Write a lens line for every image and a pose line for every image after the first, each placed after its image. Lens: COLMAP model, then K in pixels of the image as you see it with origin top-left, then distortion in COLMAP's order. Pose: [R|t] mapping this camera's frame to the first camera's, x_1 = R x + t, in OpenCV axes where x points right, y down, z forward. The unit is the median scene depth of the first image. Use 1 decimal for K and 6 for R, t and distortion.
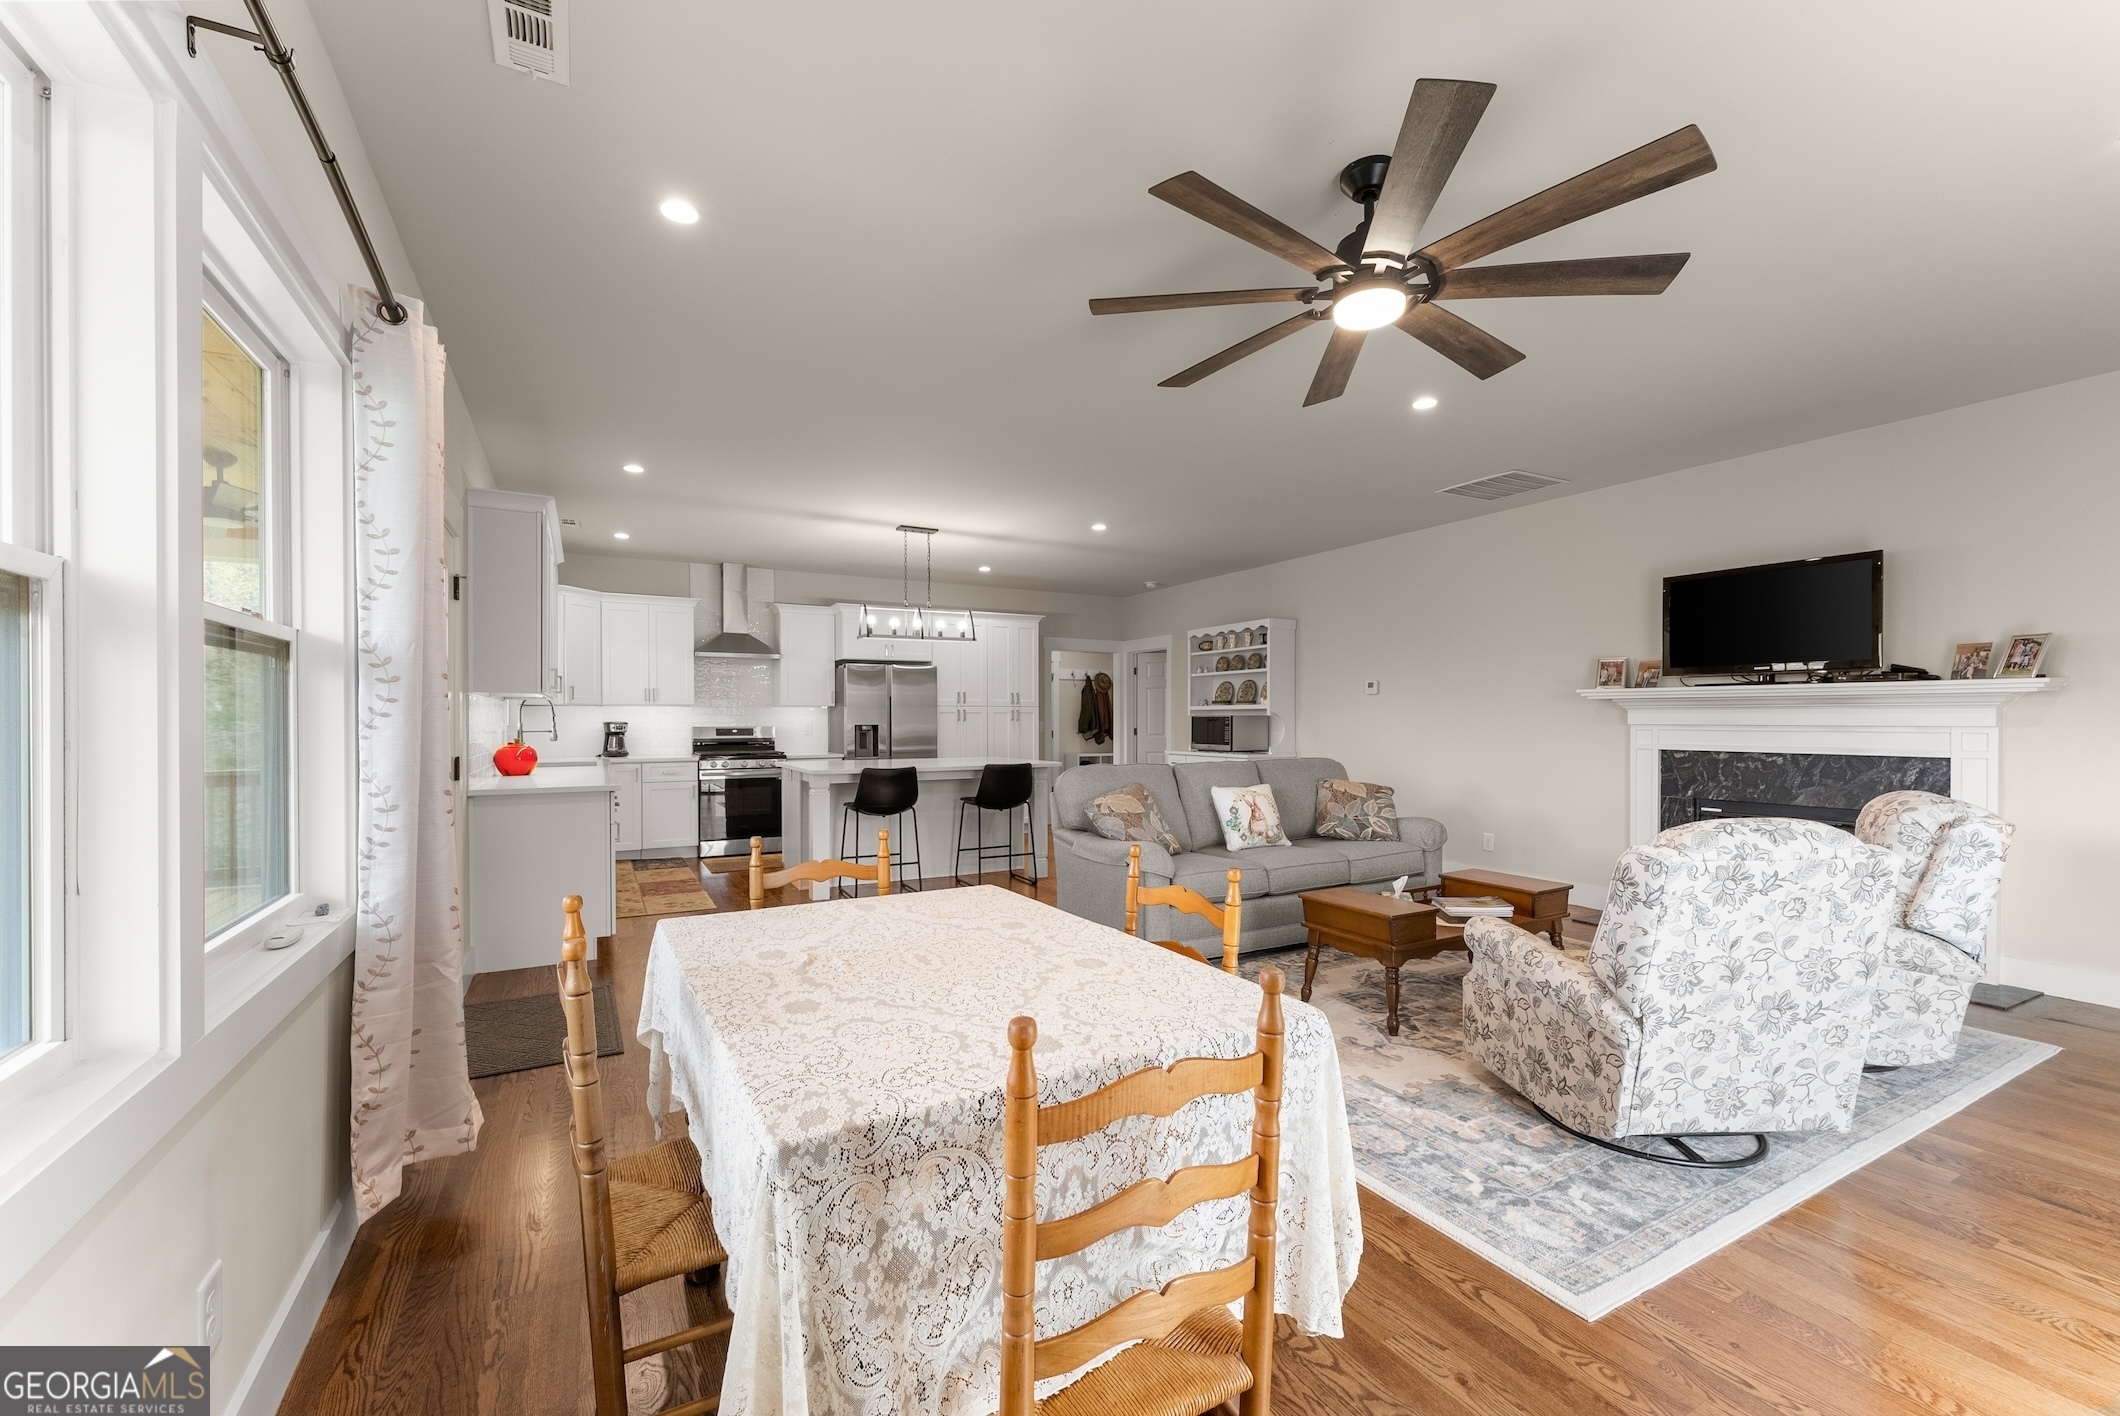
lens RADIAL K [[847.8, 0, 1045.4], [0, 847.8, 721.4], [0, 0, 1]] dist [-0.001603, 0.000715]
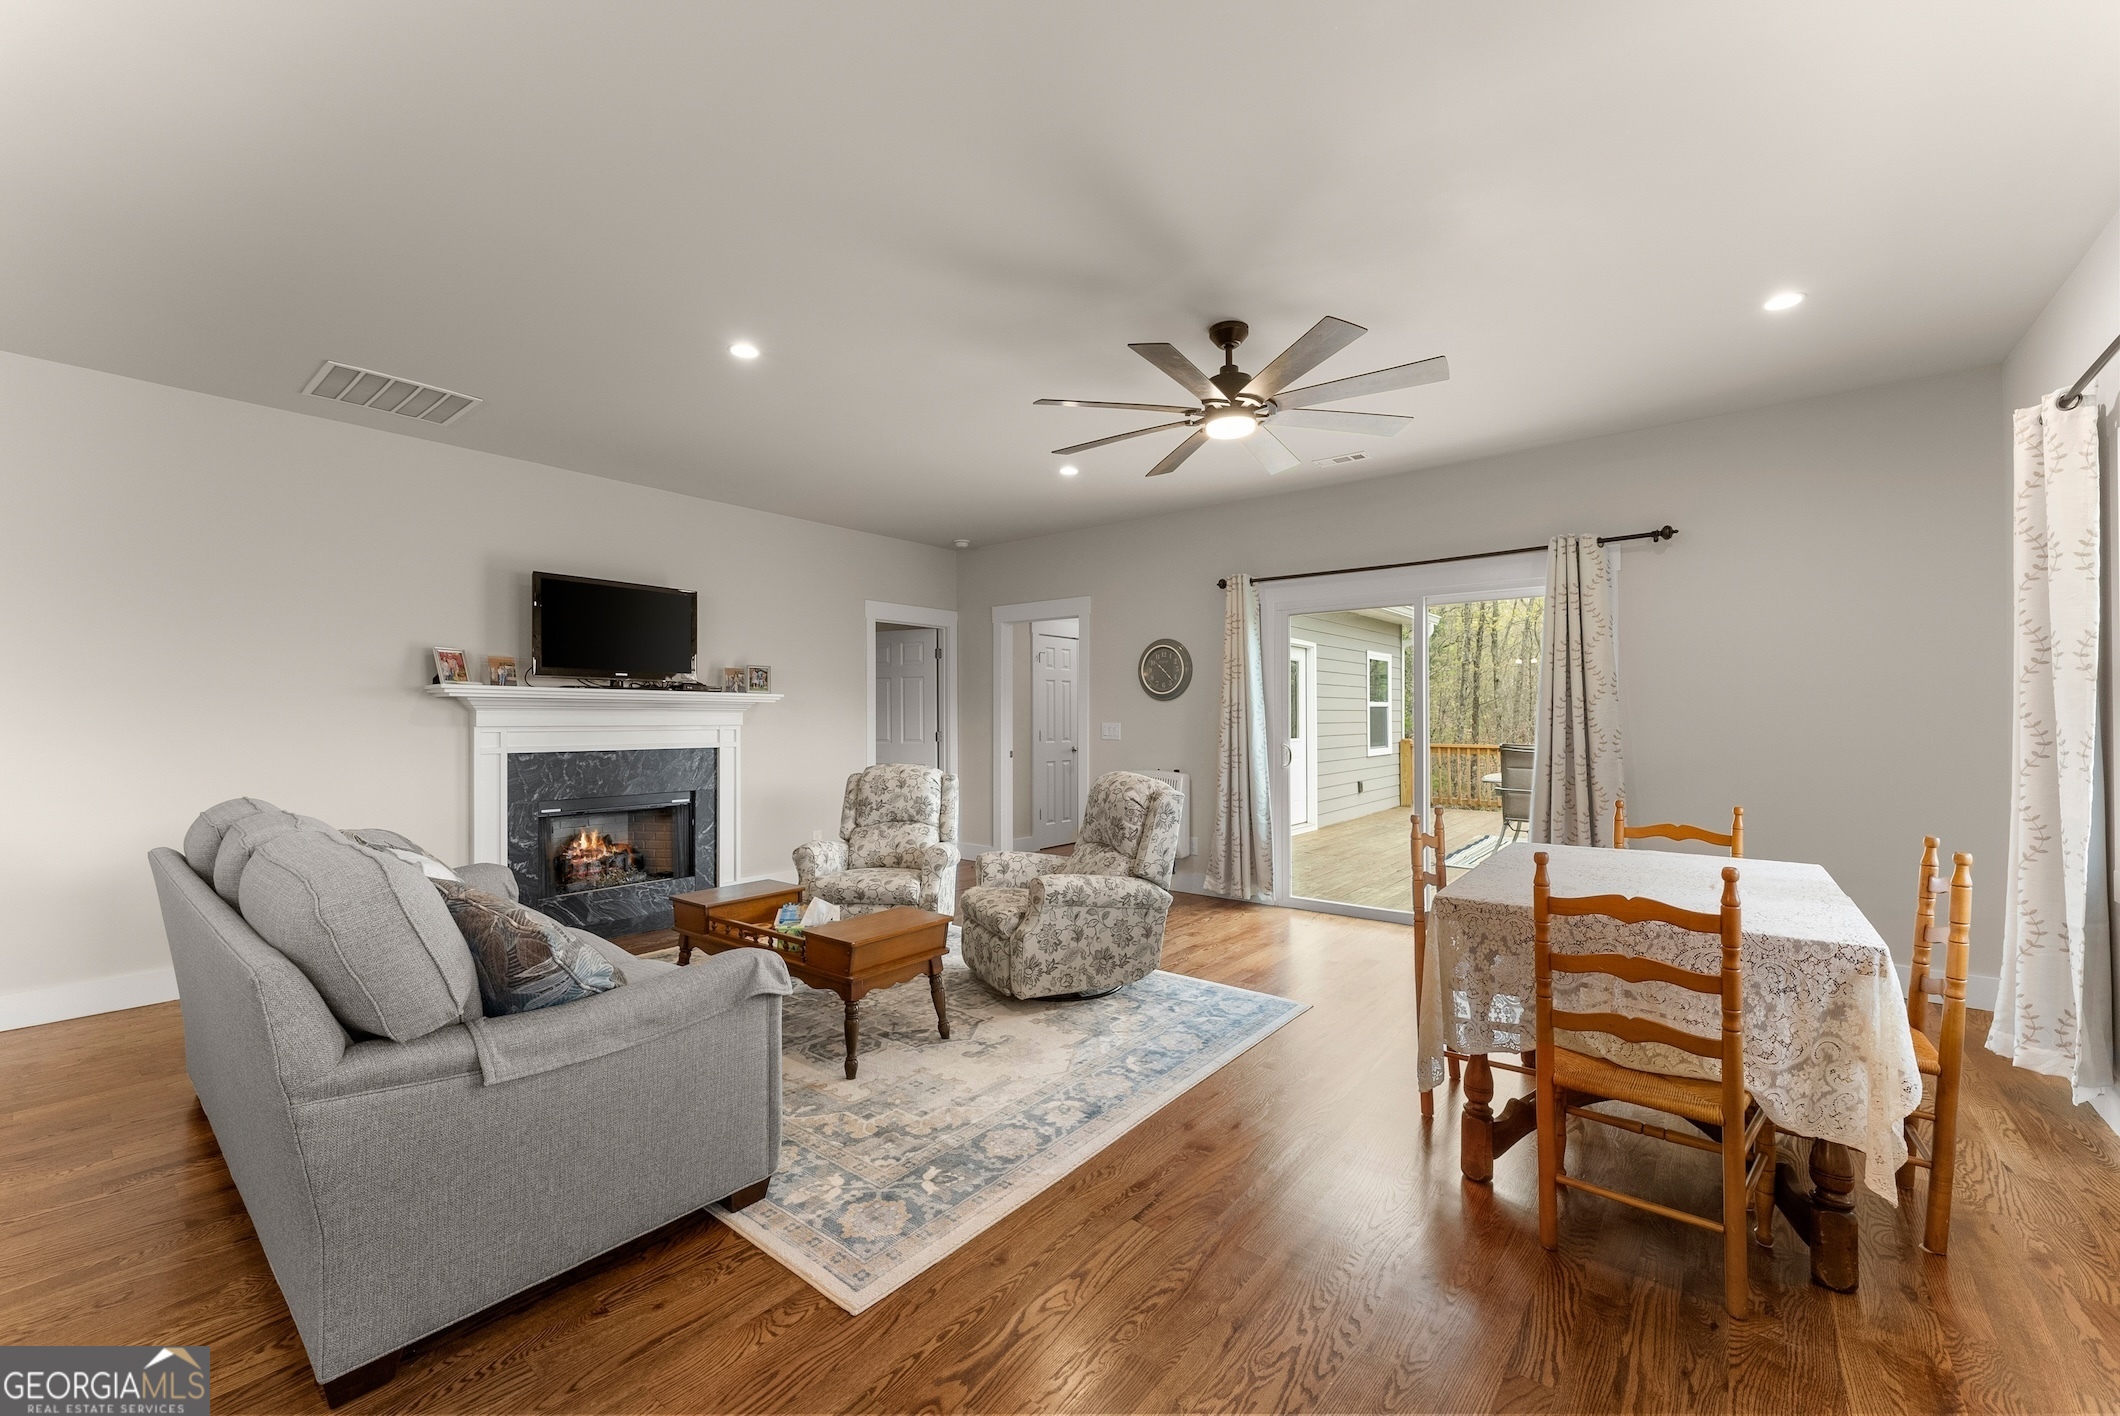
lens RADIAL K [[847.8, 0, 1056.8], [0, 847.8, 711.3], [0, 0, 1]] dist [-0.001603, 0.000715]
pose [[-0.389899, 0.009629, 0.920807, -0.401229], [0.004579, 0.999953, -0.008518, -0.002364], [-0.920846, 0.000895, -0.389924, 0.914693]]
